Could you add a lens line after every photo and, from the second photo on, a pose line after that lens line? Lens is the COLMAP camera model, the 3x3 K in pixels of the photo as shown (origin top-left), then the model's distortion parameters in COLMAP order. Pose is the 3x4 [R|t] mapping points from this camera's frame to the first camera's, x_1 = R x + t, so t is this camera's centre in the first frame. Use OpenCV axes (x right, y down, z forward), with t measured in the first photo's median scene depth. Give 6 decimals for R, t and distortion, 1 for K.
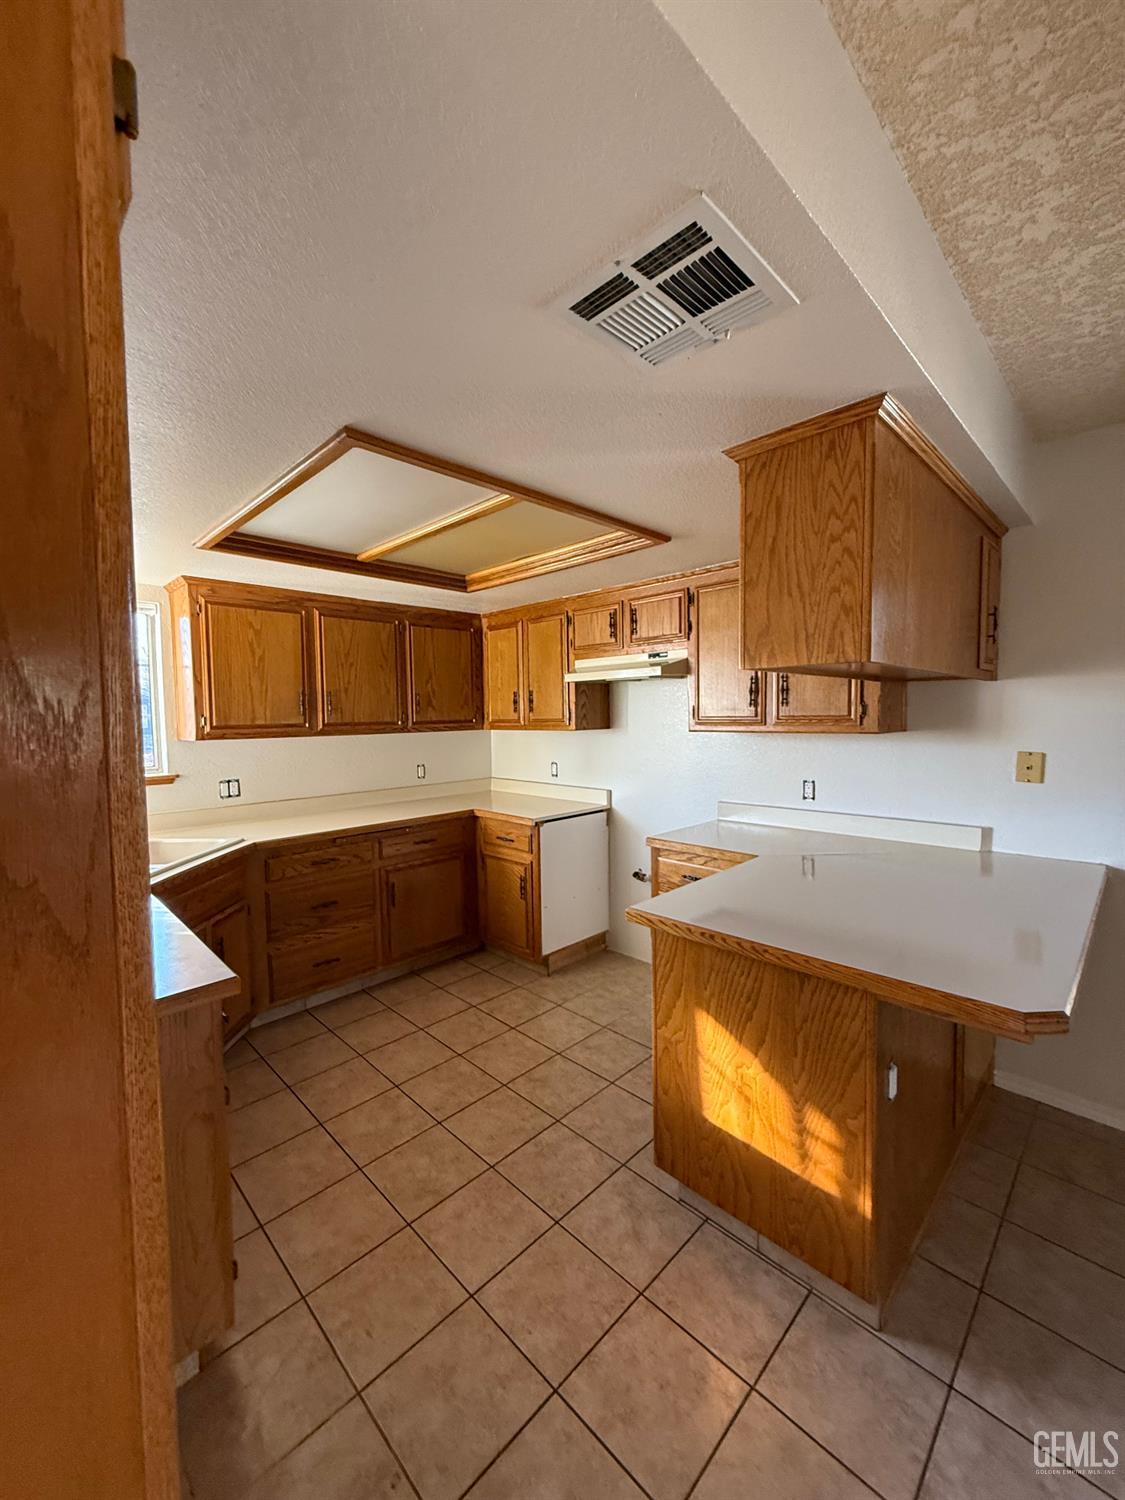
lens RADIAL K [[598.2, 0, 553.1], [0, 598.2, 750.1], [0, 0, 1]] dist [0.001700, 0.000104]
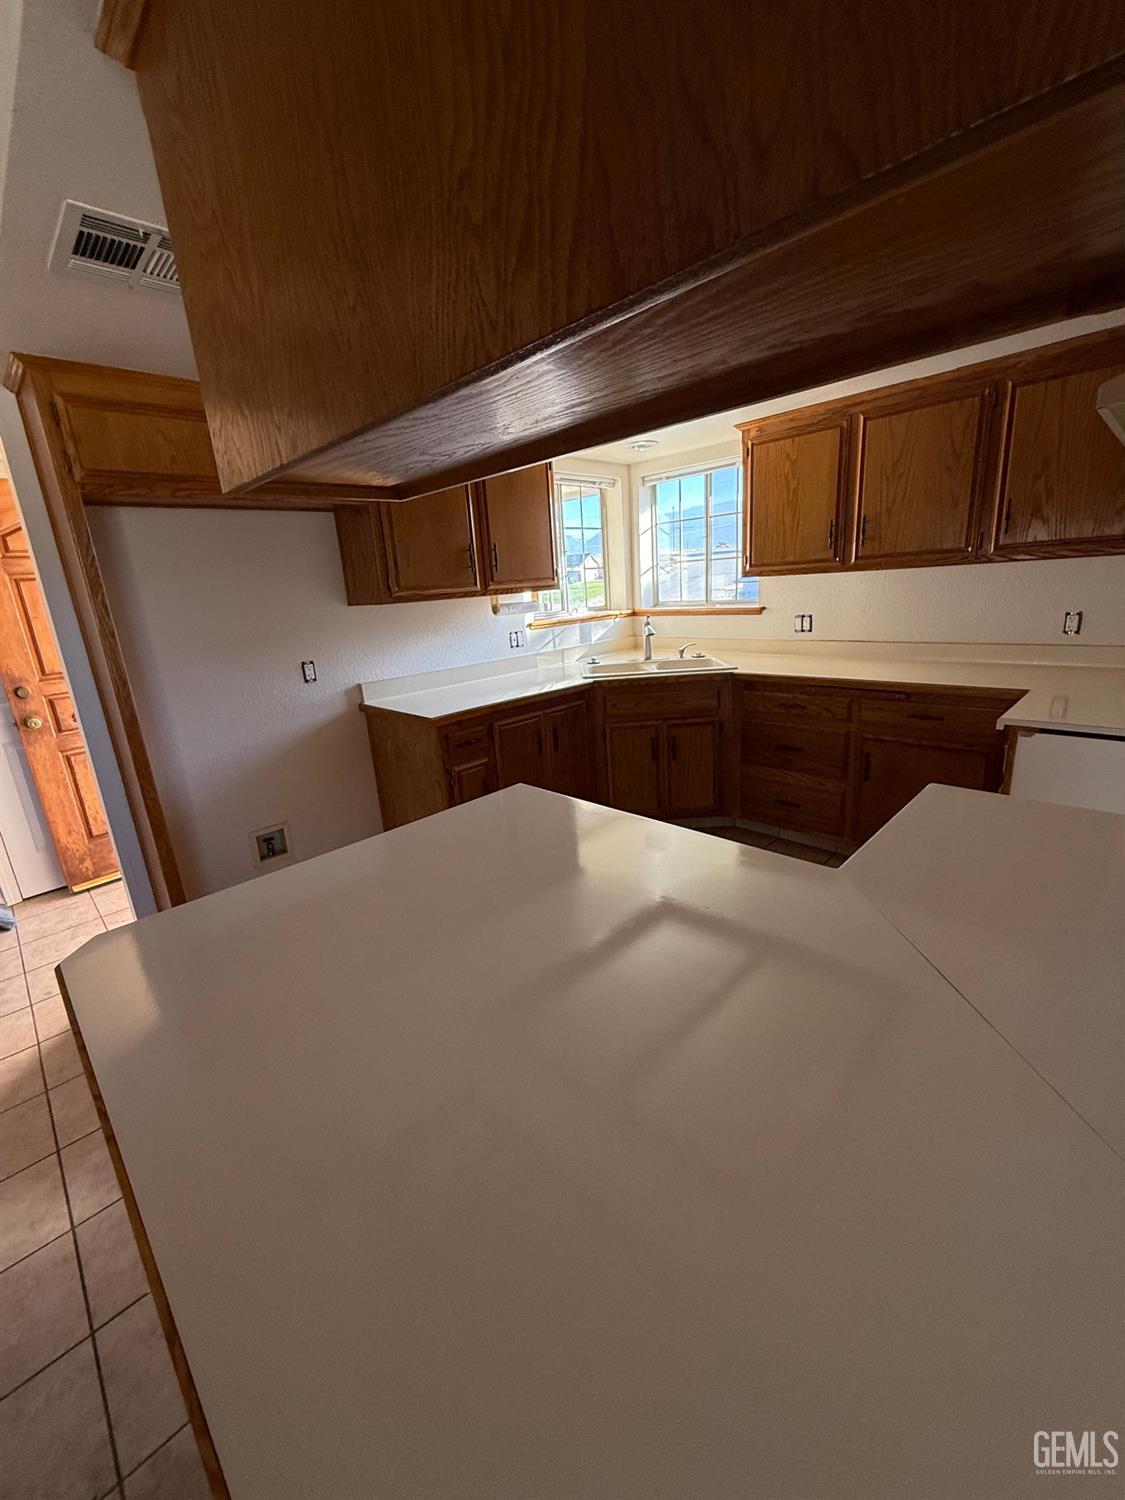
lens RADIAL K [[598.2, 0, 553.4], [0, 598.2, 748.1], [0, 0, 1]] dist [0.001700, 0.000104]
pose [[-0.003818, 0.285080, -0.958496, 0.544522], [0.011710, 0.958450, 0.285019, -0.030966], [0.999924, -0.010135, -0.006998, 0.570455]]
